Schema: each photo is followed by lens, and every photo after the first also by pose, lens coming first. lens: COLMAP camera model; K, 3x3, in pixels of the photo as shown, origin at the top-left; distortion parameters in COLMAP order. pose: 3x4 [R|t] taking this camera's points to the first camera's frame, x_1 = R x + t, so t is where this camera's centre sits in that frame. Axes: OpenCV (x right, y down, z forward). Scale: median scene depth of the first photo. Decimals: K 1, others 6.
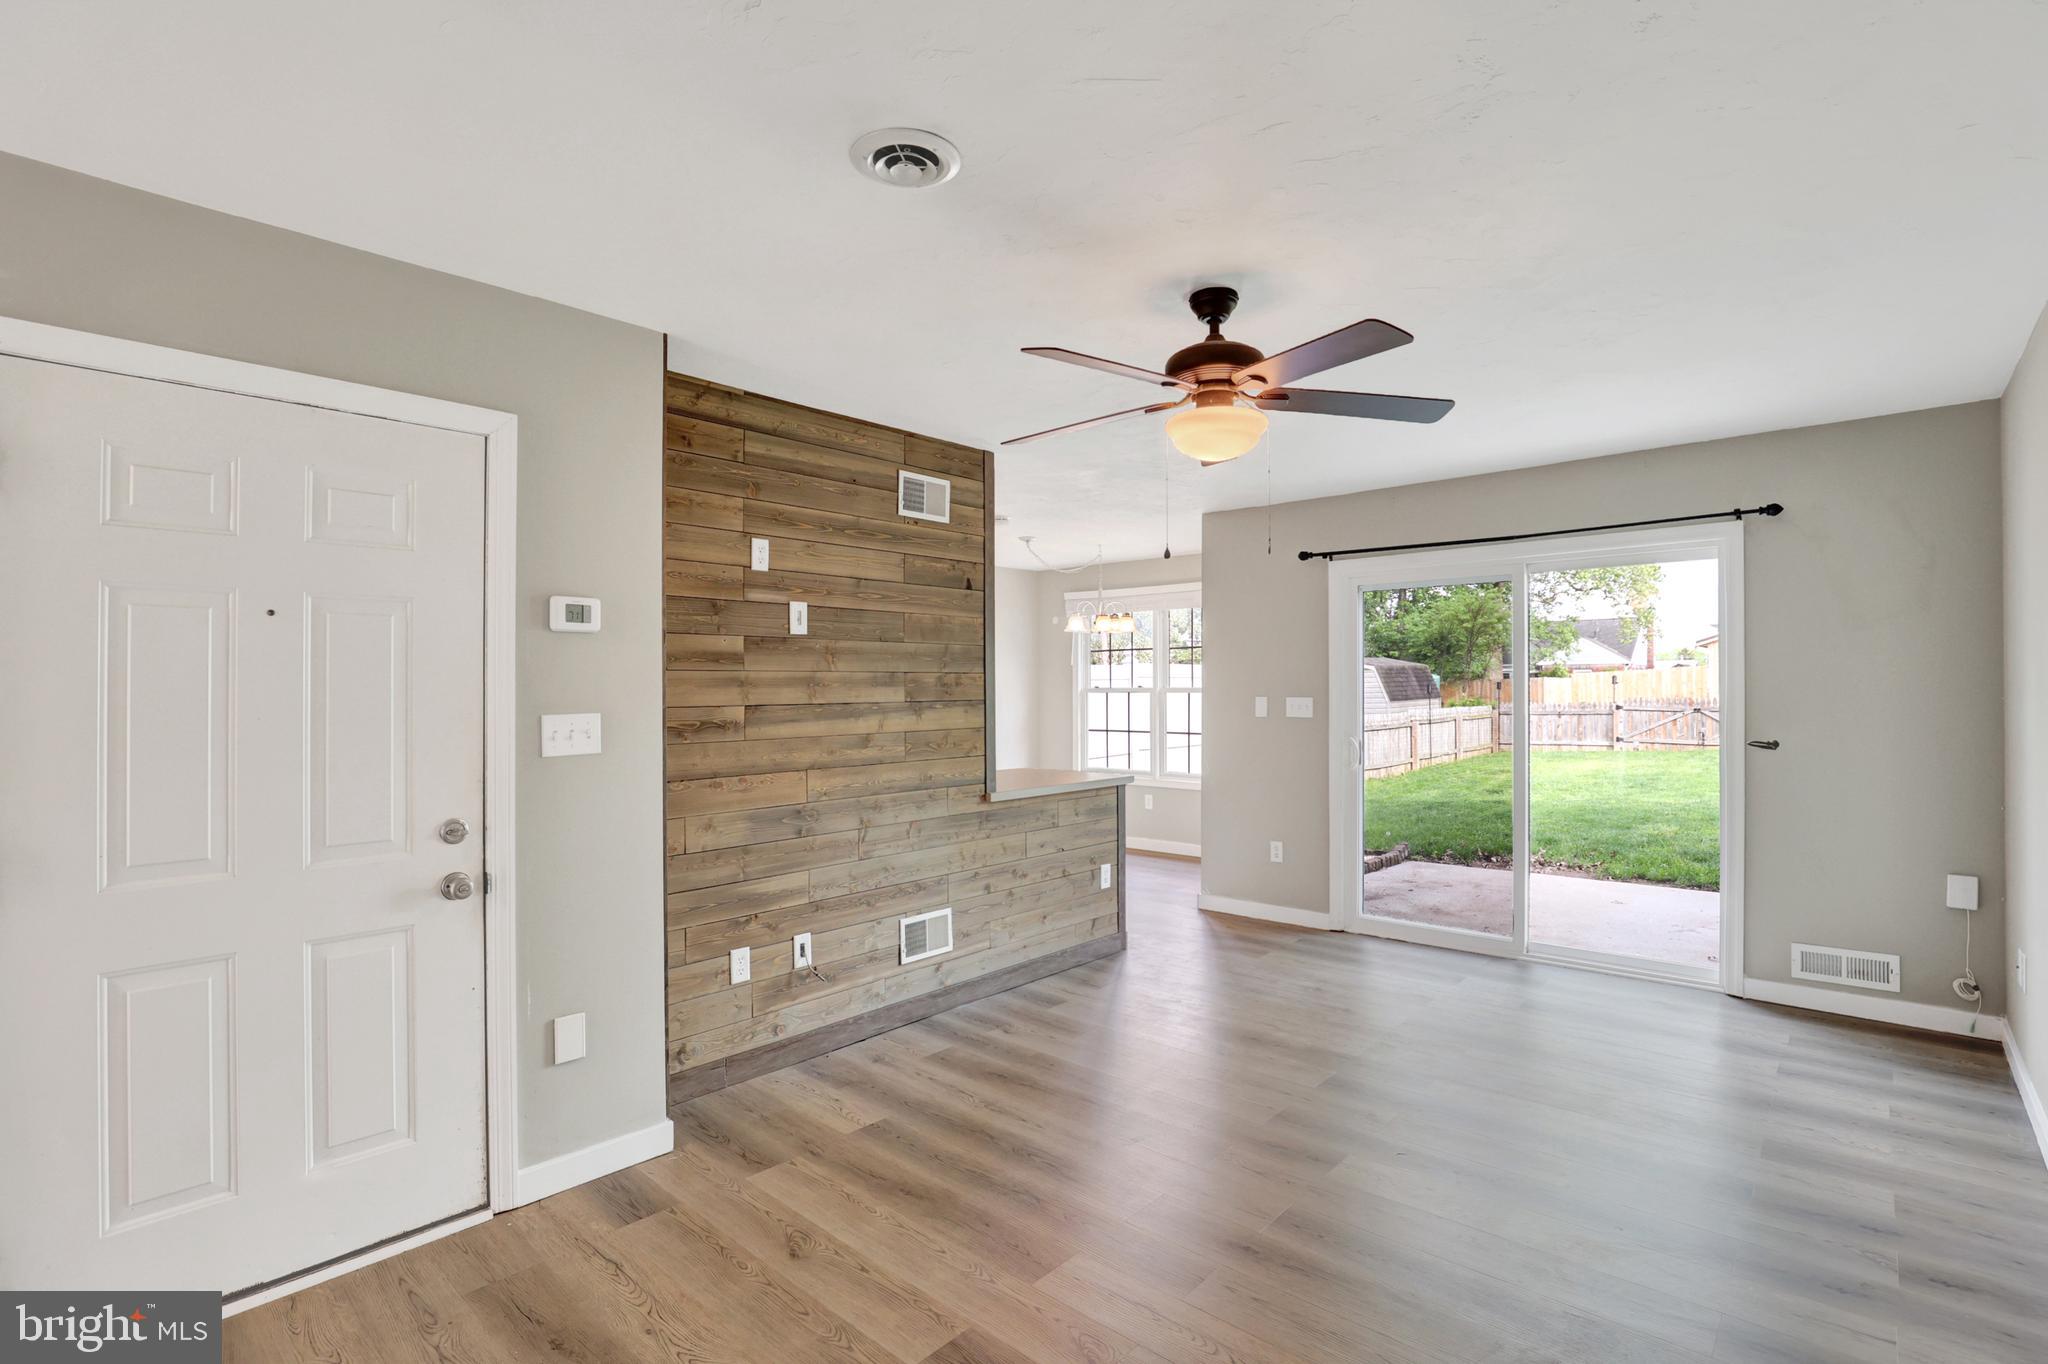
lens RADIAL K [[972.6, 0, 1019.5], [0, 972.6, 680.1], [0, 0, 1]] dist [-0.009566, 0.000261]
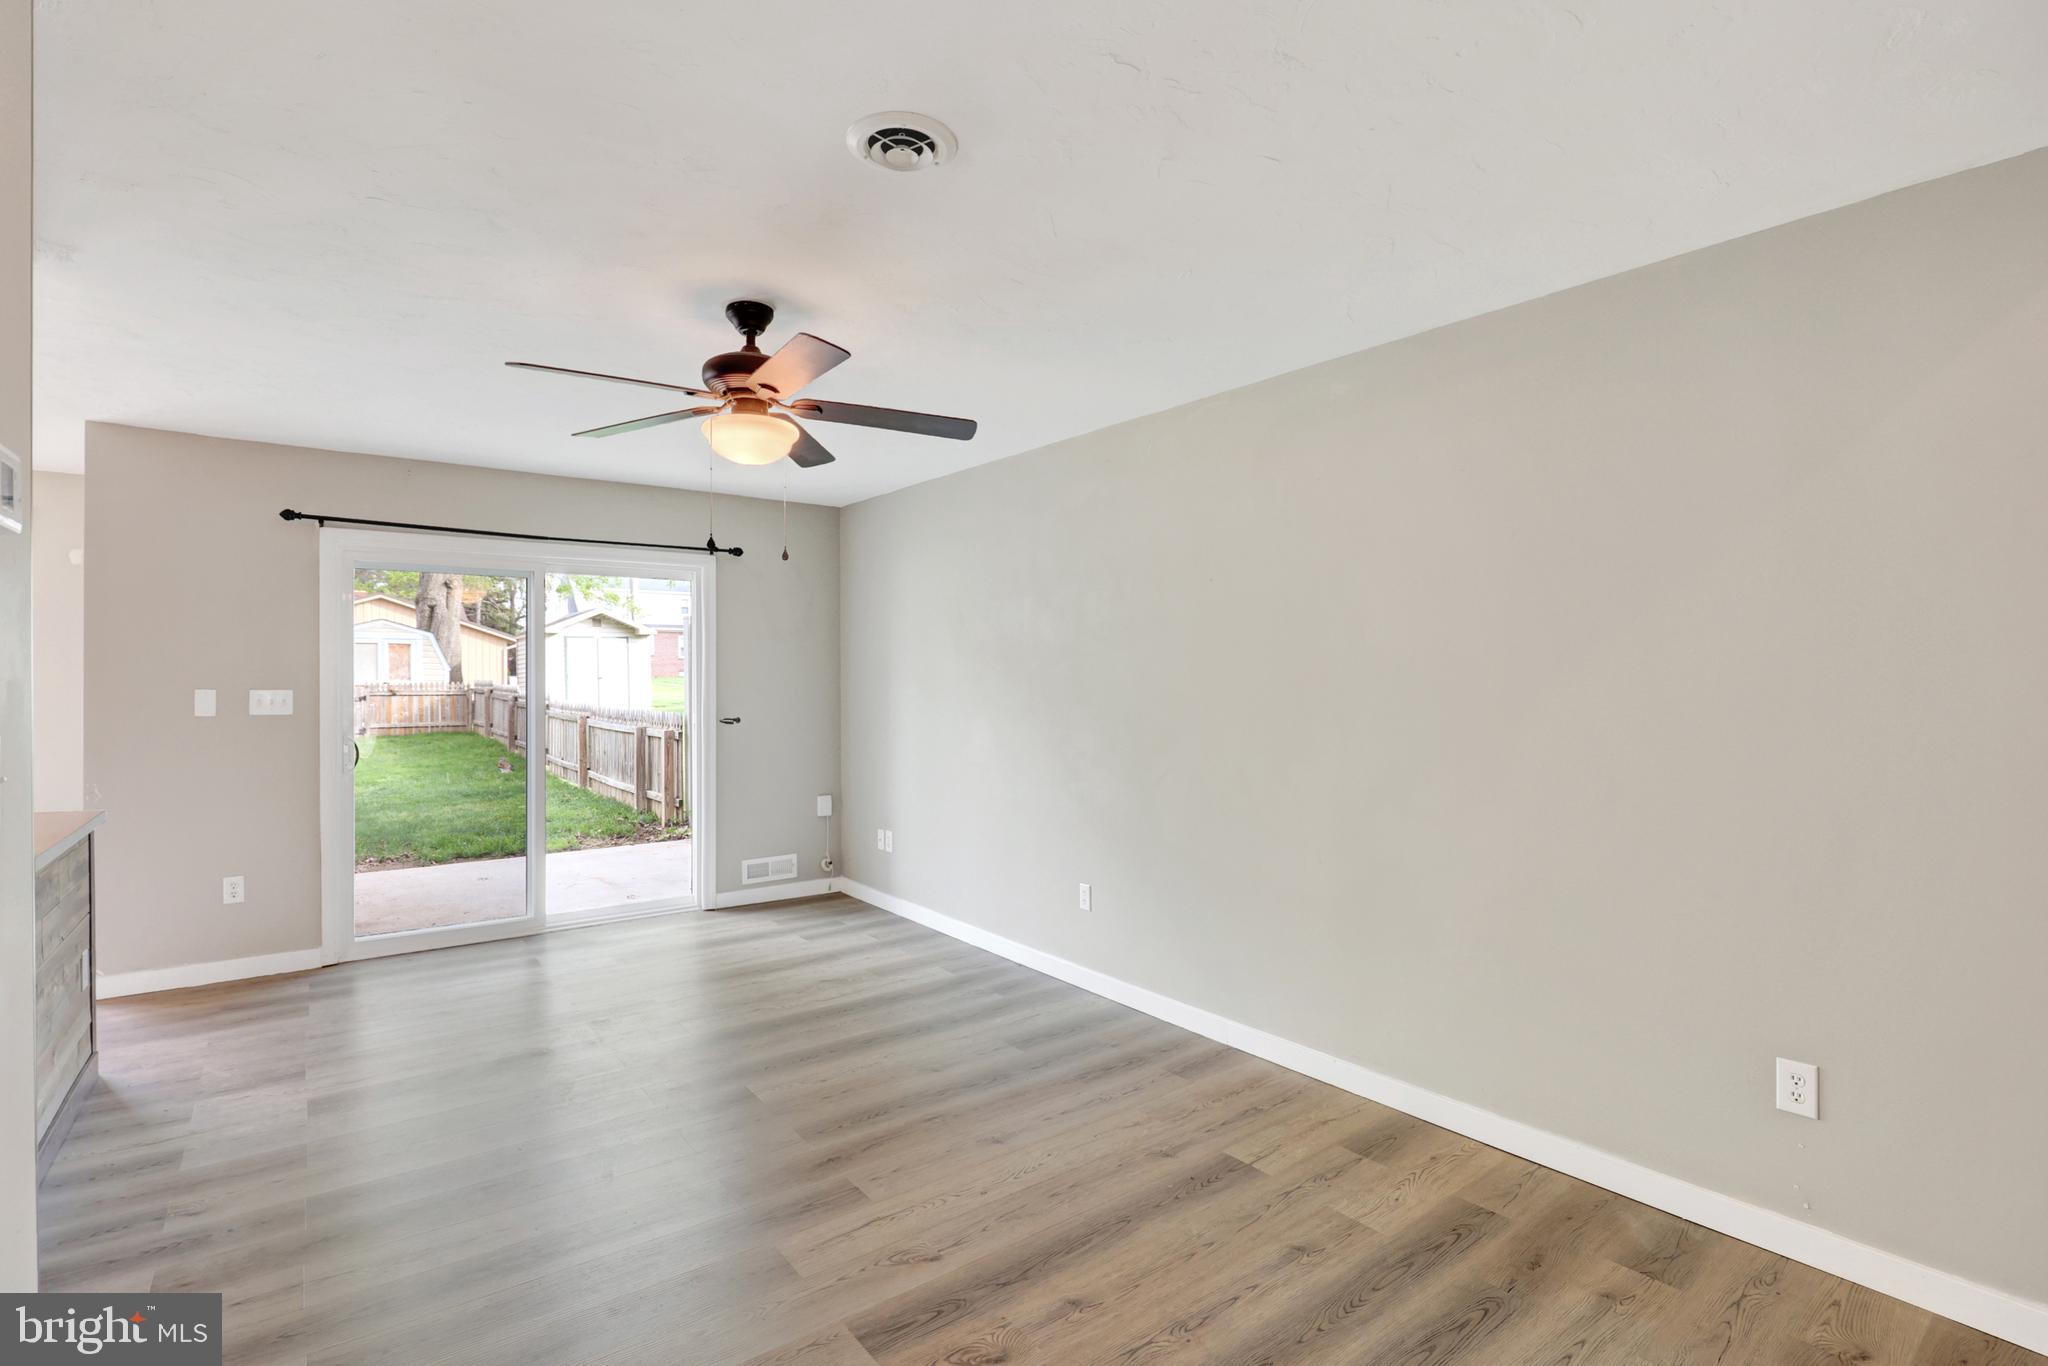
lens RADIAL K [[972.6, 0, 1027.0], [0, 972.6, 682.4], [0, 0, 1]] dist [-0.009566, 0.000261]
pose [[0.172708, 0.002179, 0.984971, -0.577986], [-0.013241, 0.999912, 0.000109, 0.004886], [-0.984884, -0.013061, 0.172722, 0.374897]]
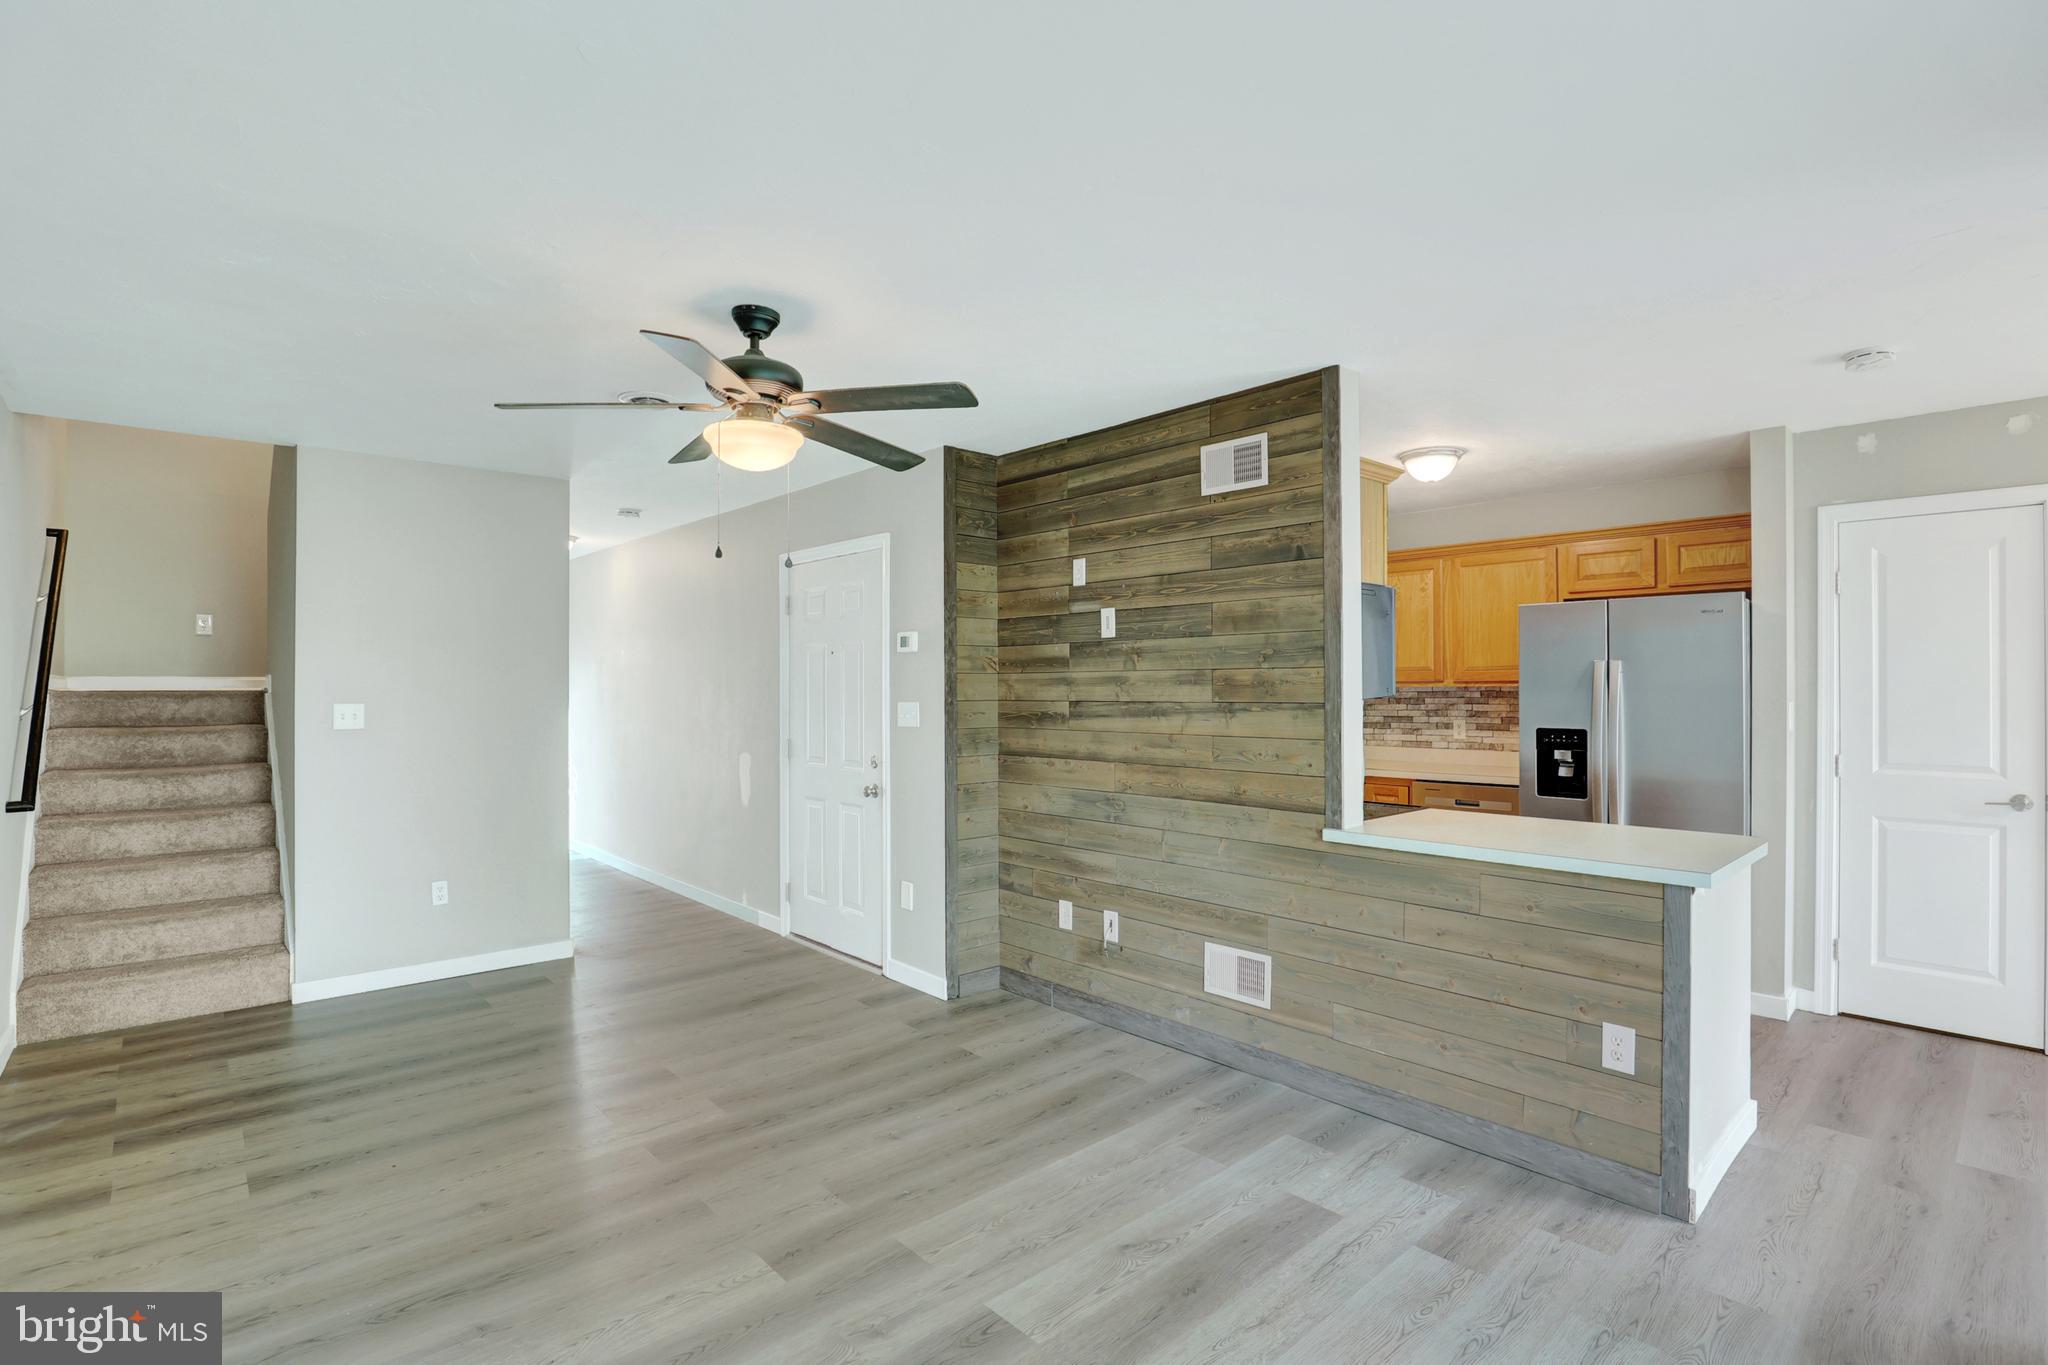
lens RADIAL K [[972.6, 0, 1010.7], [0, 972.6, 688.7], [0, 0, 1]] dist [-0.009566, 0.000261]
pose [[-0.103848, 0.005952, -0.994575, 0.863558], [0.010574, 0.999932, 0.004880, 0.003885], [0.994537, -0.010010, -0.103904, 0.989095]]
